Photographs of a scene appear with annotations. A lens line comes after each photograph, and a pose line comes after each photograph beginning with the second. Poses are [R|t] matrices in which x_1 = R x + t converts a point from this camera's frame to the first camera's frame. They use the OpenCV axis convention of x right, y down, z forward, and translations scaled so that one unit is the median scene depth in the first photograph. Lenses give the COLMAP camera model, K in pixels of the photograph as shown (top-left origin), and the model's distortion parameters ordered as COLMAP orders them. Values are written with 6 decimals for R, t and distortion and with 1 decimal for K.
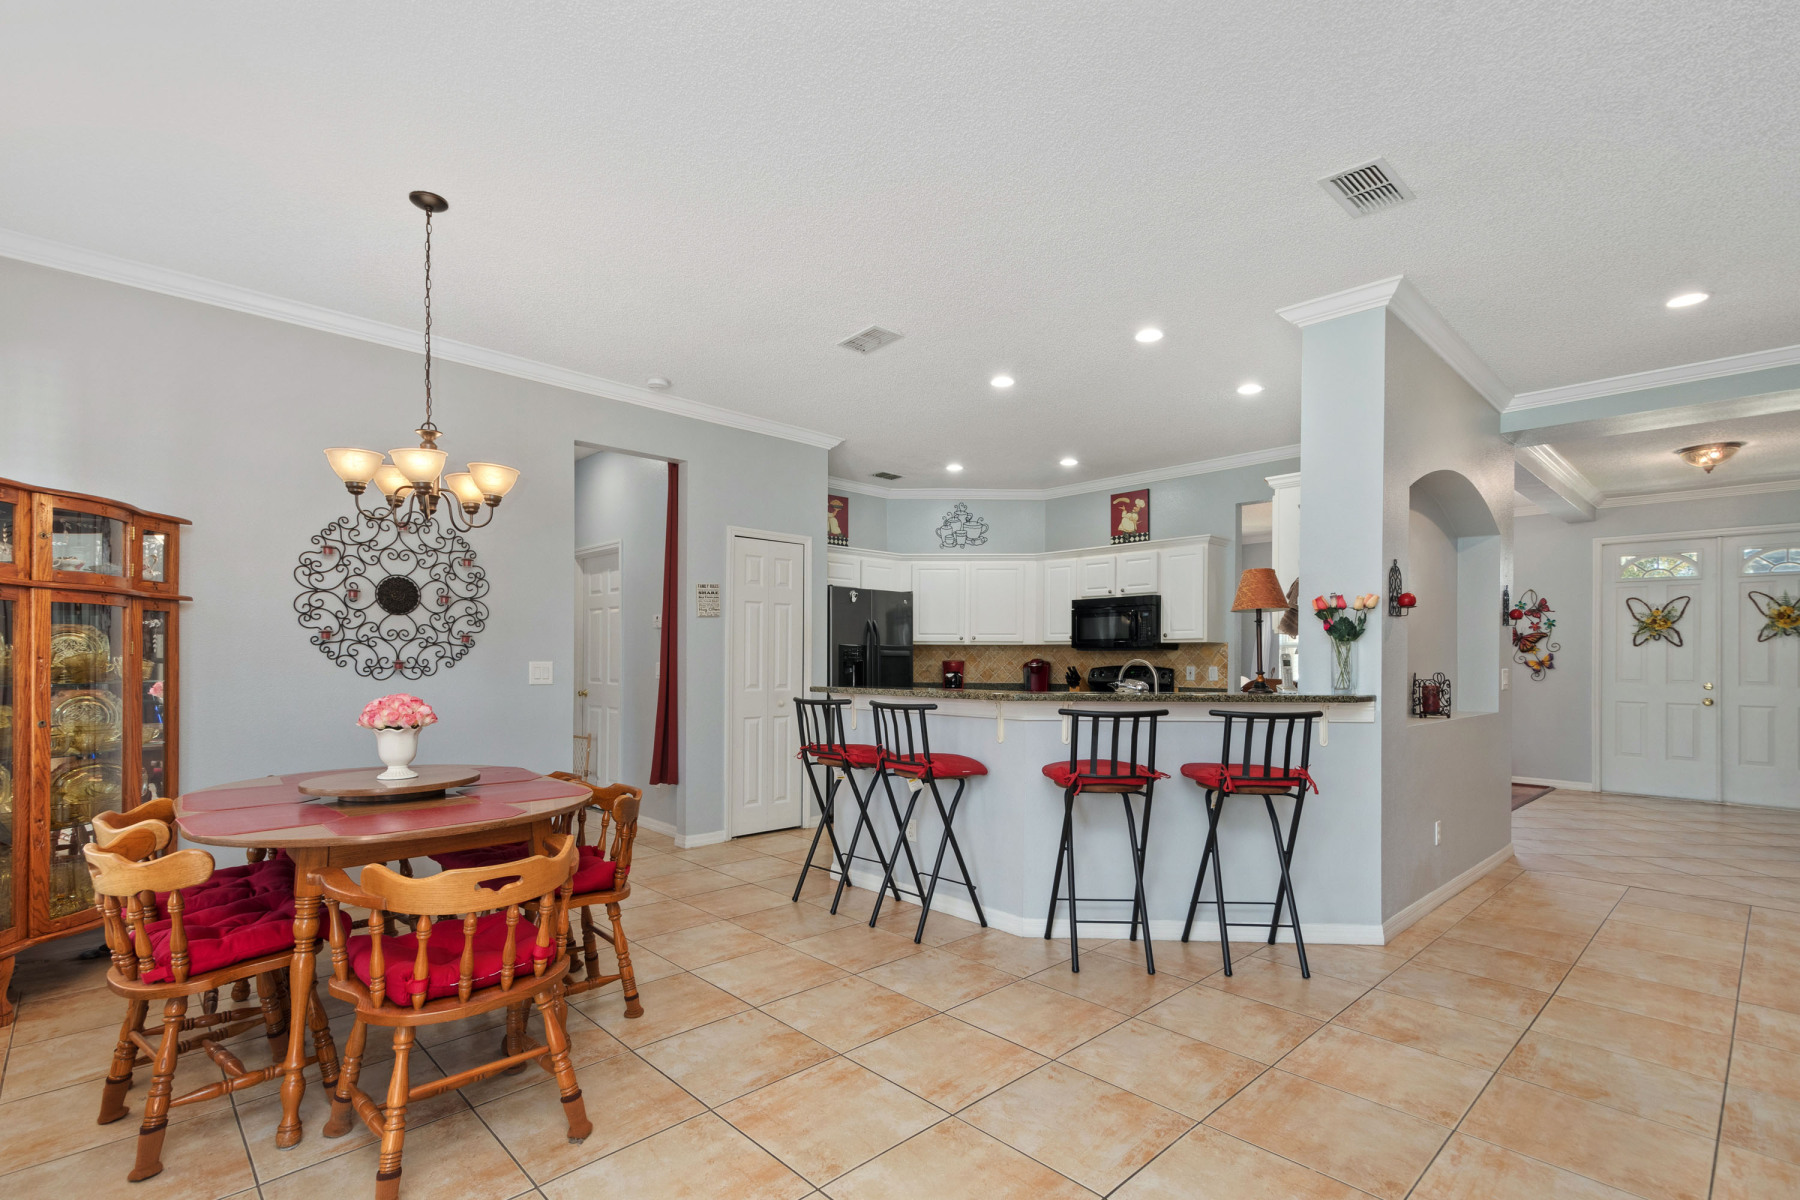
lens RADIAL K [[841.7, 0, 883.6], [0, 841.7, 651.1], [0, 0, 1]] dist [0.014145, -0.000891]
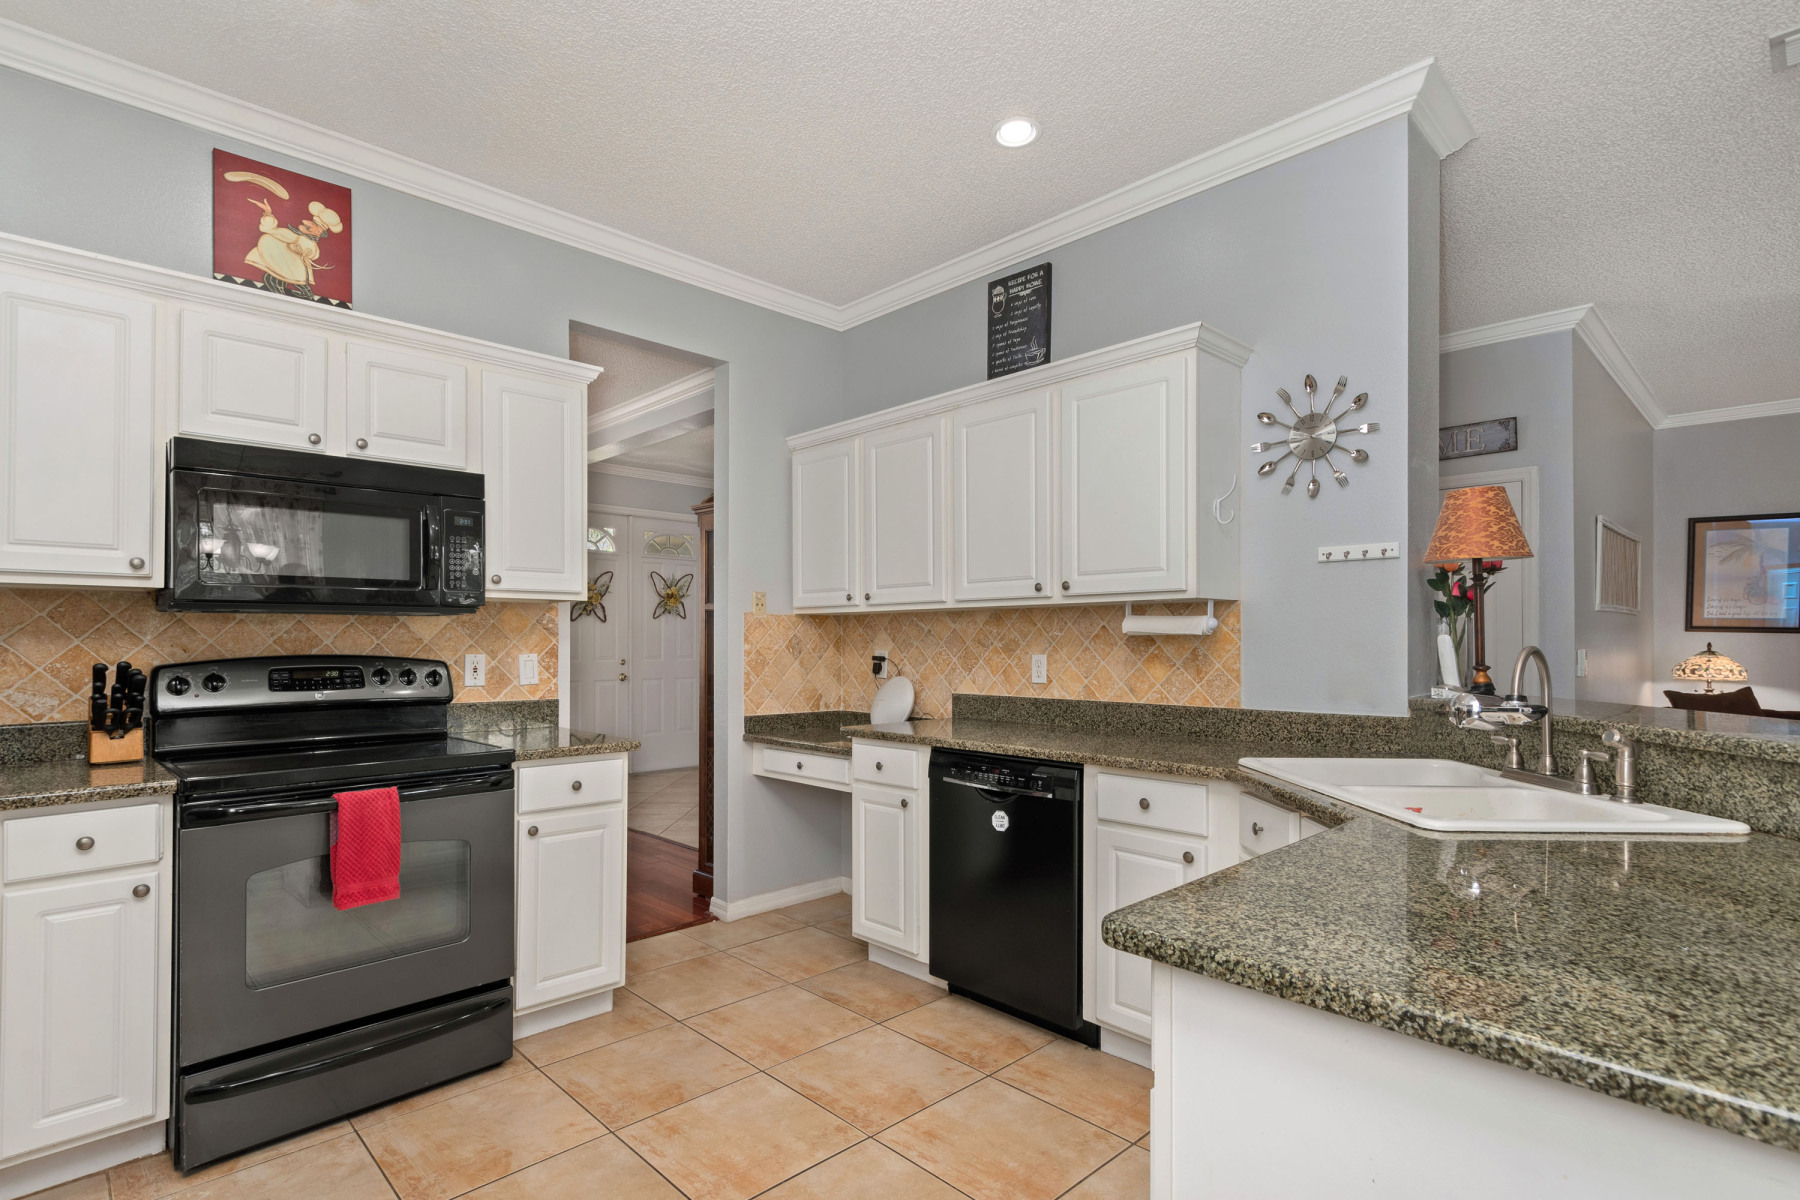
lens RADIAL K [[875.4, 0, 894.4], [0, 875.4, 638.3], [0, 0, 1]] dist [-0.000972, -0.000520]
pose [[0.010308, -0.004707, 0.999936, -0.090966], [-0.012032, 0.999916, 0.004831, 0.005719], [-0.999874, -0.012081, 0.010250, 0.863654]]
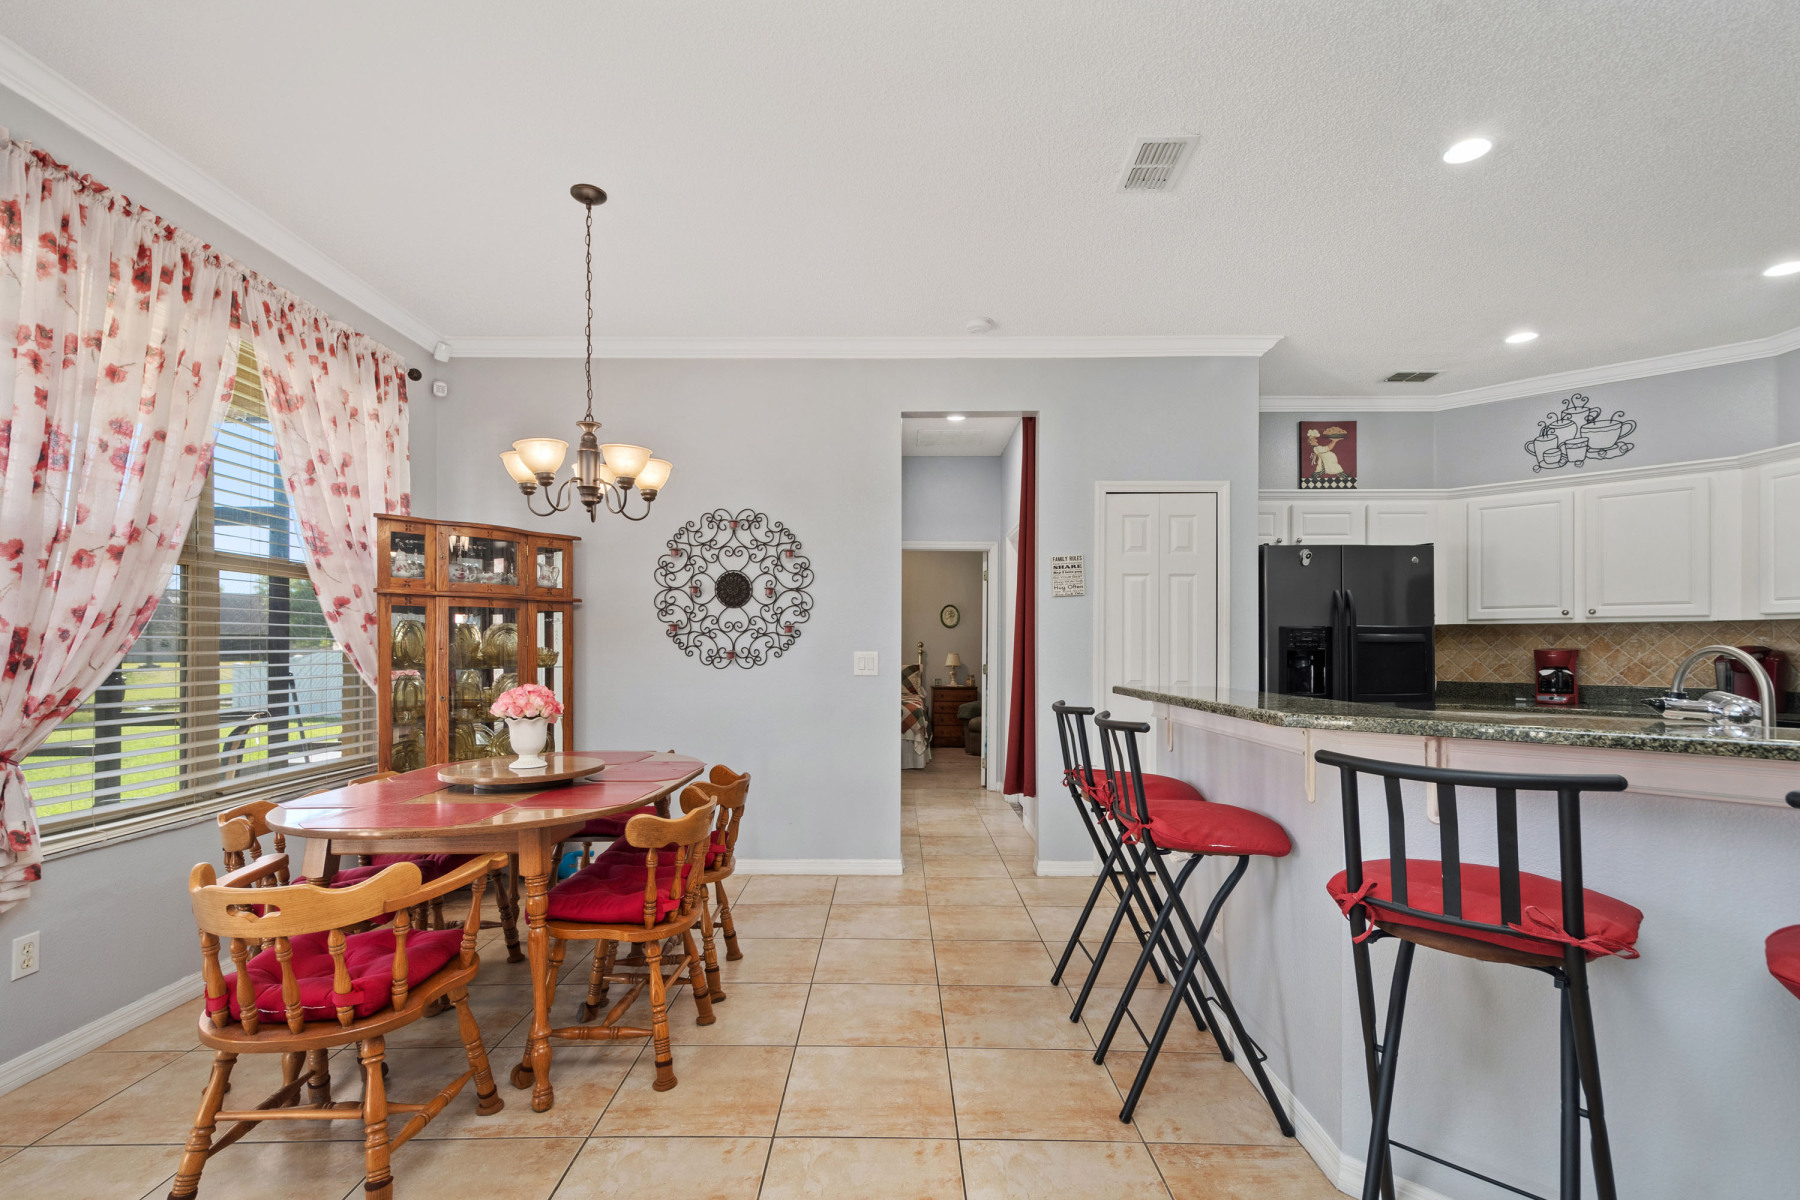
lens RADIAL K [[811.2, 0, 890.2], [0, 811.2, 646.1], [0, 0, 1]] dist [-0.001161, -0.000381]
pose [[0.707847, -0.005890, -0.706341, 0.195150], [0.009882, 0.999950, 0.001565, 0.004013], [0.706296, -0.008088, 0.707870, 0.280744]]
